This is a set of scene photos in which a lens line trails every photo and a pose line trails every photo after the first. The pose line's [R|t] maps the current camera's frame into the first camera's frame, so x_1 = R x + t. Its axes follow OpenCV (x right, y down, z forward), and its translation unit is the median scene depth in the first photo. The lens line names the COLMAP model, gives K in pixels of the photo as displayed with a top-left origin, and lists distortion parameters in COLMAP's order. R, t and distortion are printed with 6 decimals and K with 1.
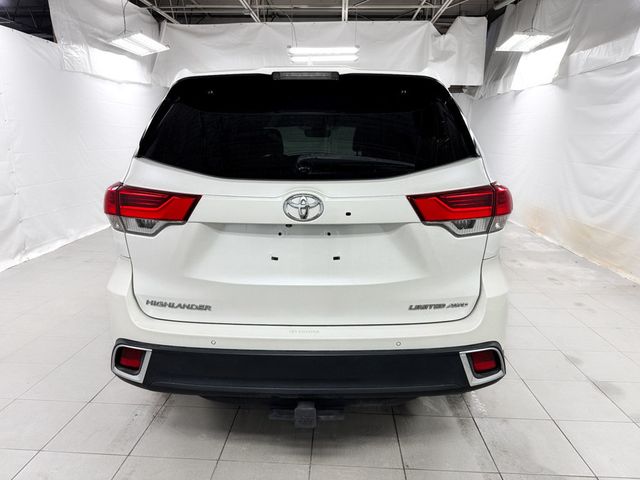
lens RADIAL K [[449.7, 0, 318.5], [0, 449.7, 239.8], [0, 0, 1]] dist [0.030865, -0.038972]
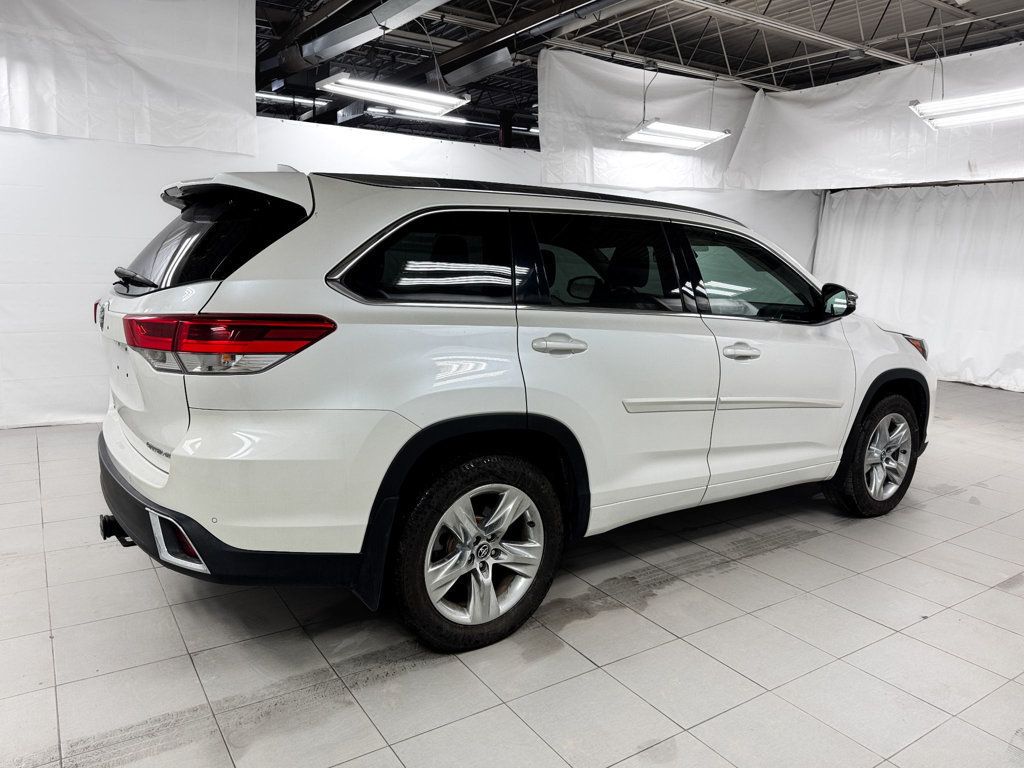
lens RADIAL K [[719.6, 0, 508.8], [0, 719.6, 382.5], [0, 0, 1]] dist [0.030865, -0.038972]
pose [[0.591913, 0.146260, -0.792620, 1.230807], [-0.199234, 0.979431, 0.031947, -0.108973], [0.780989, 0.139007, 0.608878, 0.479975]]
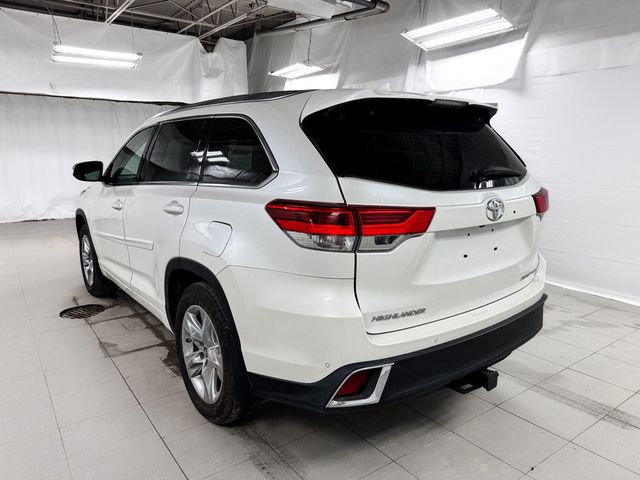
lens RADIAL K [[449.7, 0, 317.4], [0, 449.7, 238.9], [0, 0, 1]] dist [0.030865, -0.038972]
pose [[0.782768, -0.119441, 0.610744, -0.781950], [0.136074, 0.990510, 0.019309, -0.054531], [-0.607255, 0.067992, 0.791593, 0.204205]]
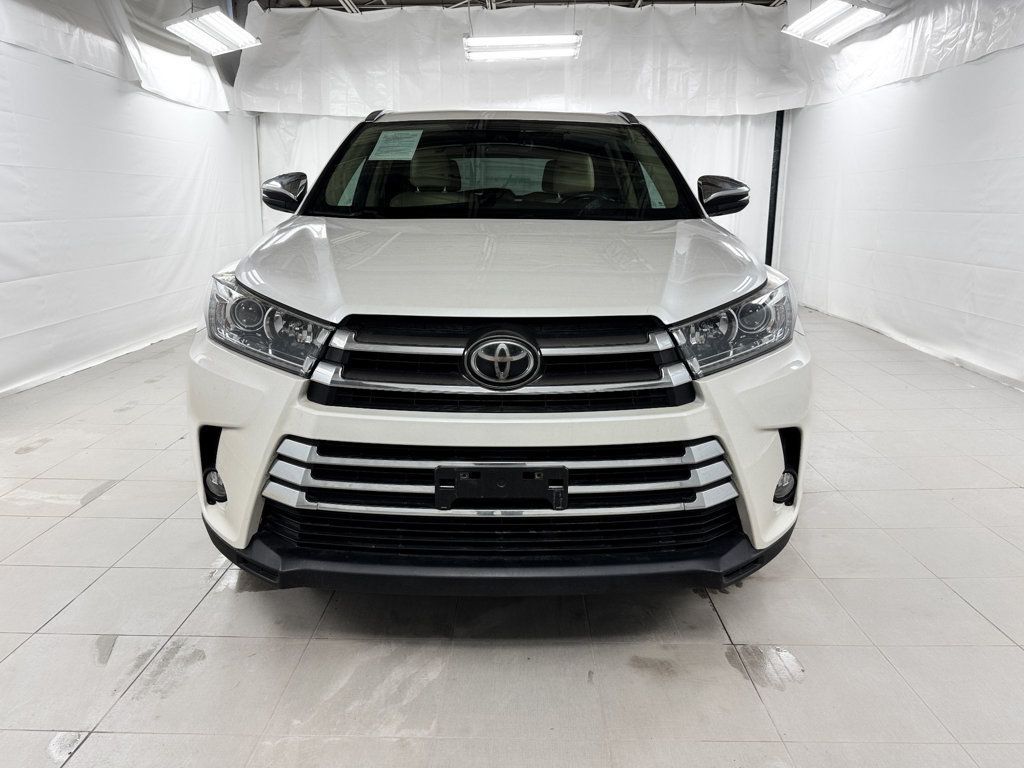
lens RADIAL K [[719.6, 0, 504.6], [0, 719.6, 387.2], [0, 0, 1]] dist [0.030865, -0.038972]
pose [[-0.999546, 0.000225, -0.030123, 0.038601], [-0.013378, 0.892644, 0.450565, -0.652849], [0.026990, 0.450763, -0.892235, 3.299618]]
